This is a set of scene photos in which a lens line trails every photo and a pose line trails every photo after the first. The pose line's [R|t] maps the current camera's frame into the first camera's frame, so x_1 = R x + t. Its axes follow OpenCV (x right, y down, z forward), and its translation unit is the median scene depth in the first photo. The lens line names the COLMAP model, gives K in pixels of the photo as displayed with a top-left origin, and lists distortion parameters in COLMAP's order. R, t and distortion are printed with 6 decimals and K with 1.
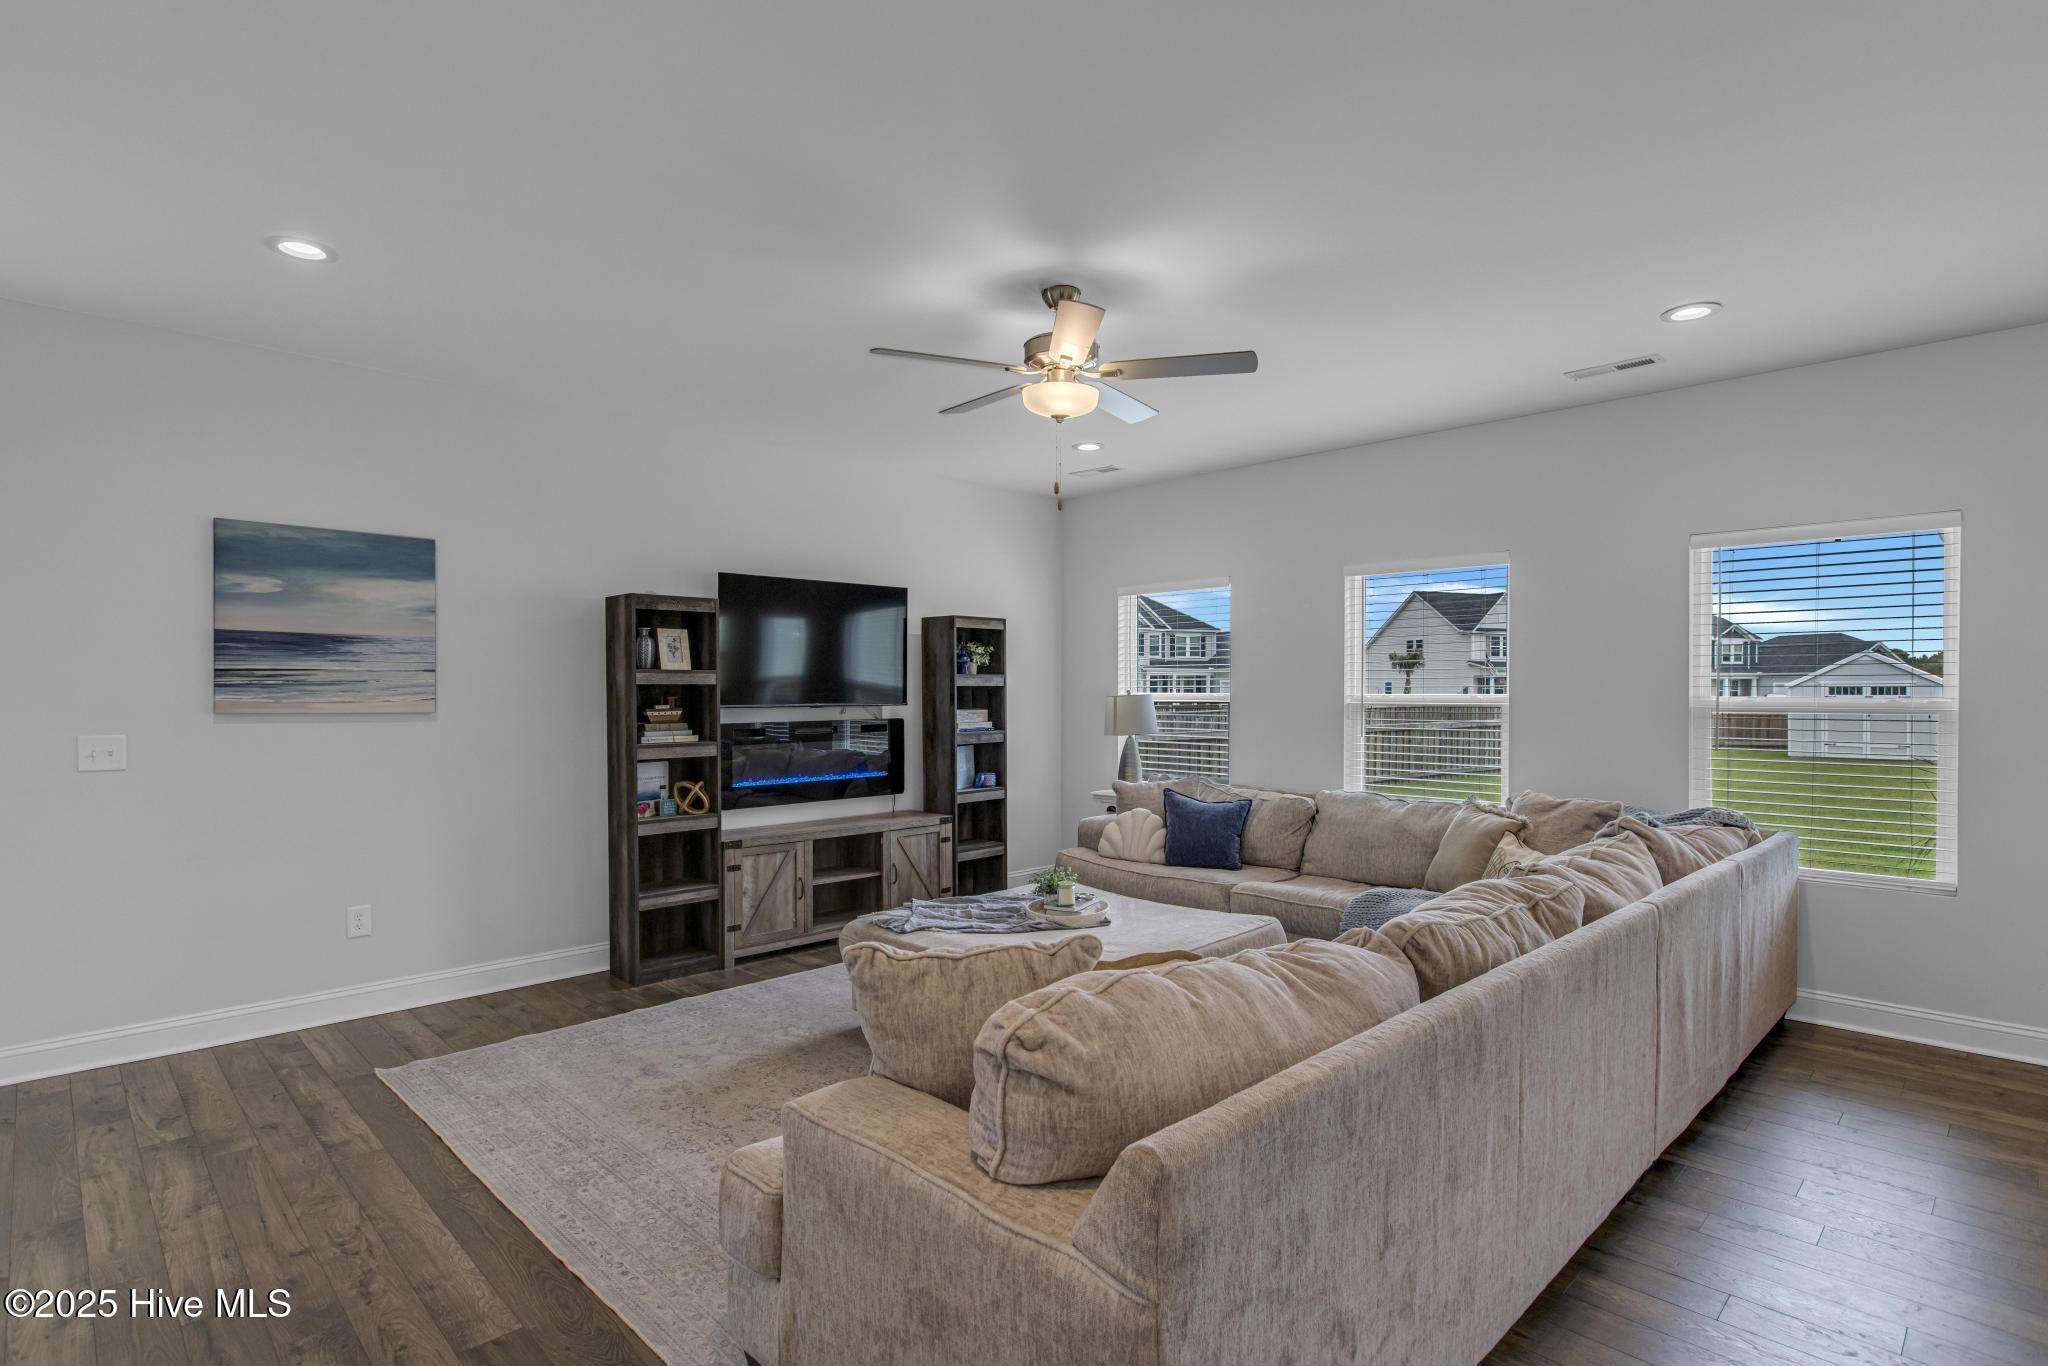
lens RADIAL K [[1000.2, 0, 1013.1], [0, 1000.2, 701.3], [0, 0, 1]] dist [-0.003572, 0.000057]
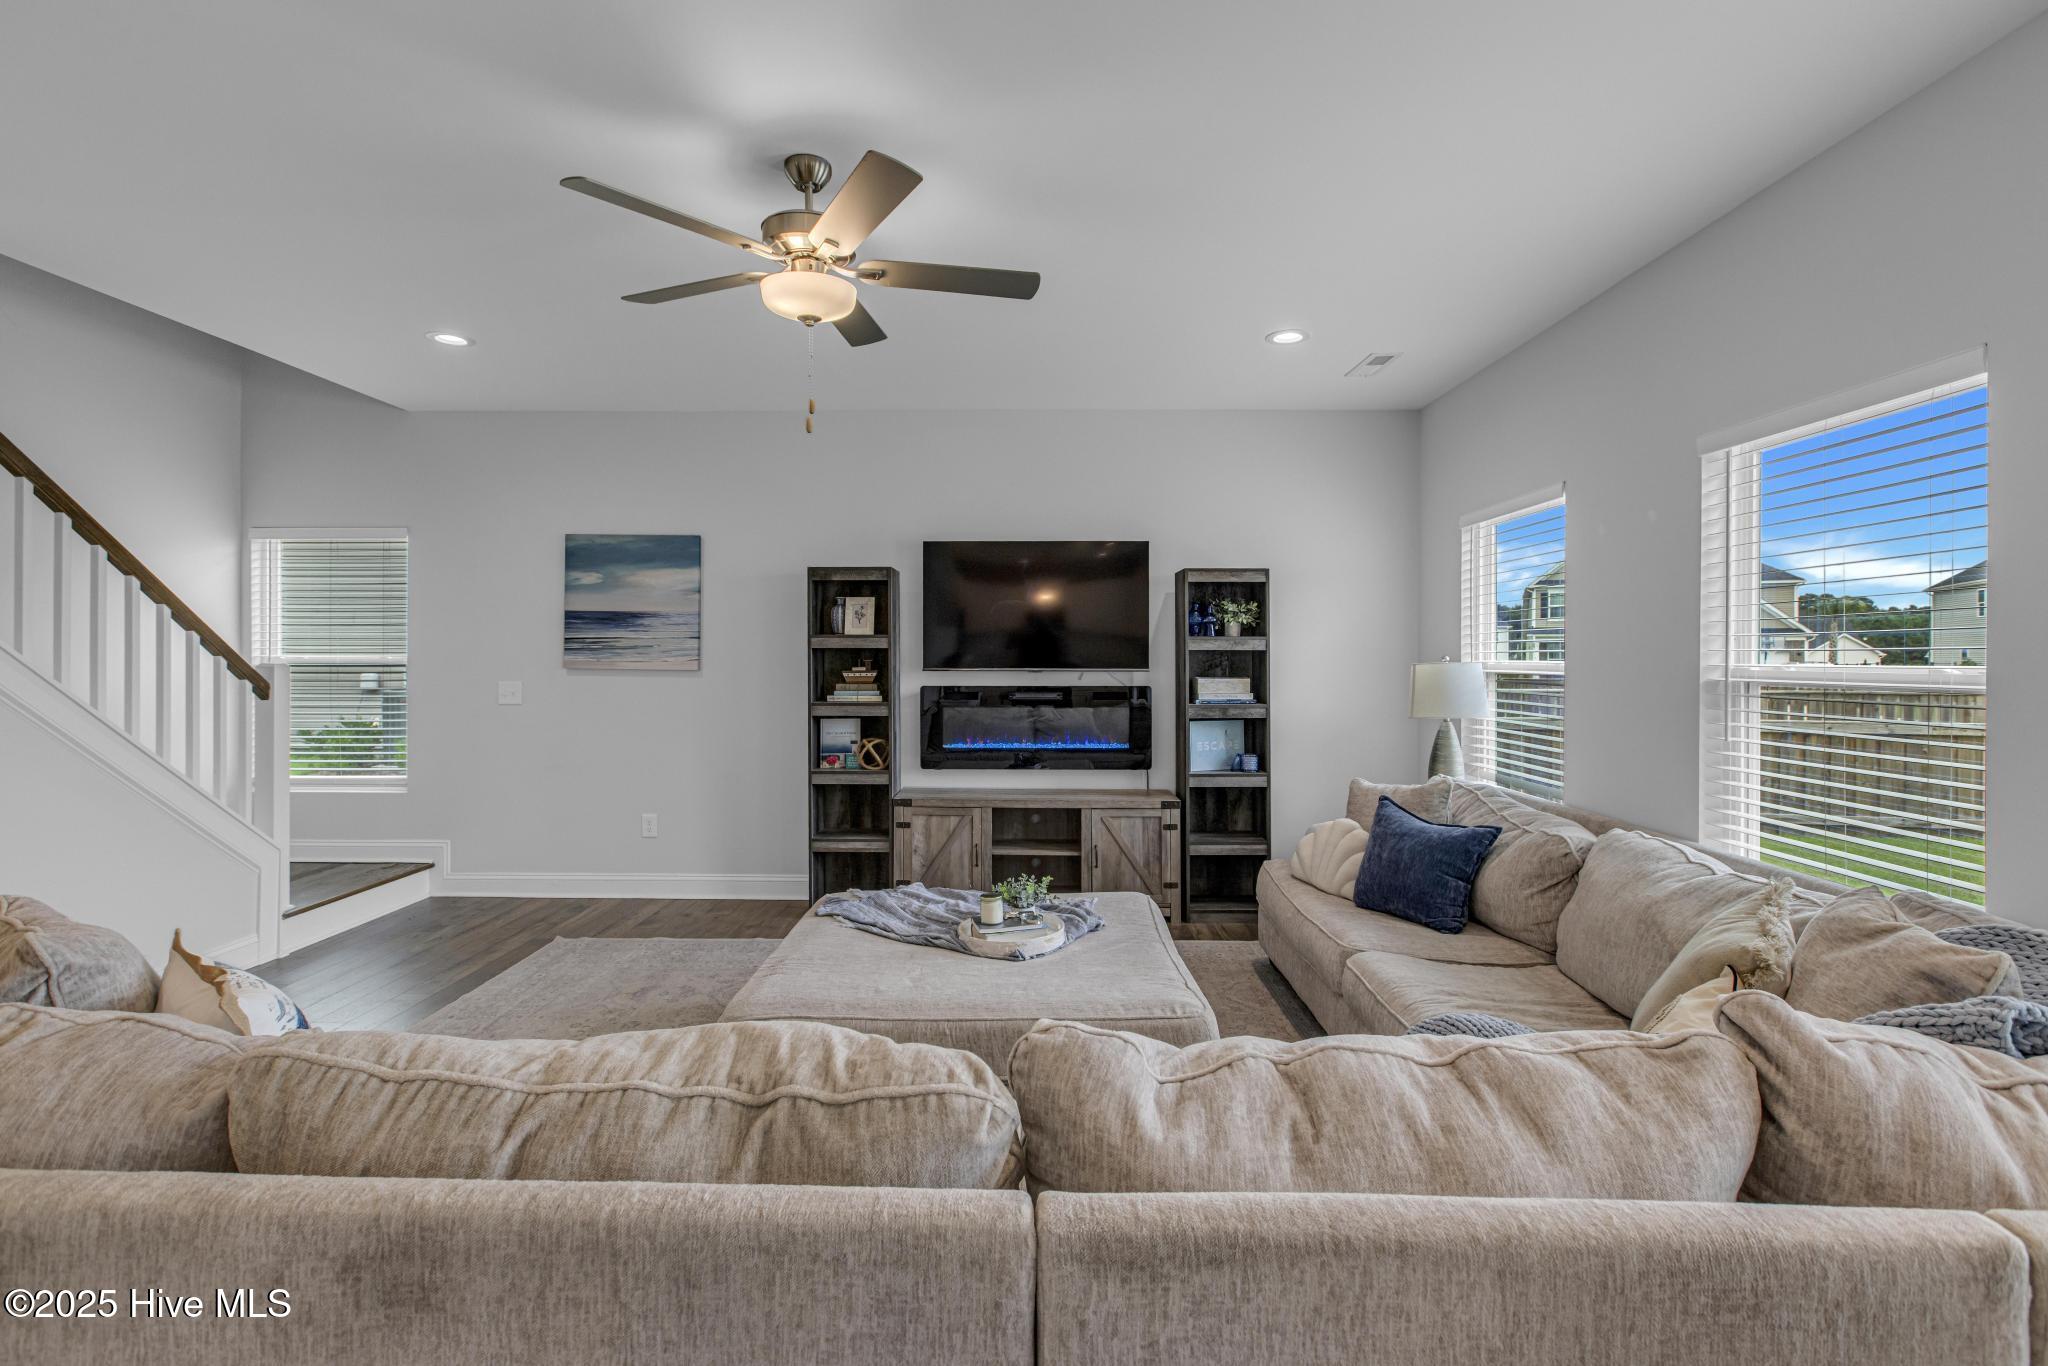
lens RADIAL K [[916.6, 0, 1019.3], [0, 916.6, 653.7], [0, 0, 1]] dist [0.003674, -0.001109]
pose [[0.709159, 0.001552, -0.705047, 0.459983], [-0.012338, 0.999872, -0.010208, -0.002872], [0.704941, 0.015938, 0.709087, 0.391183]]
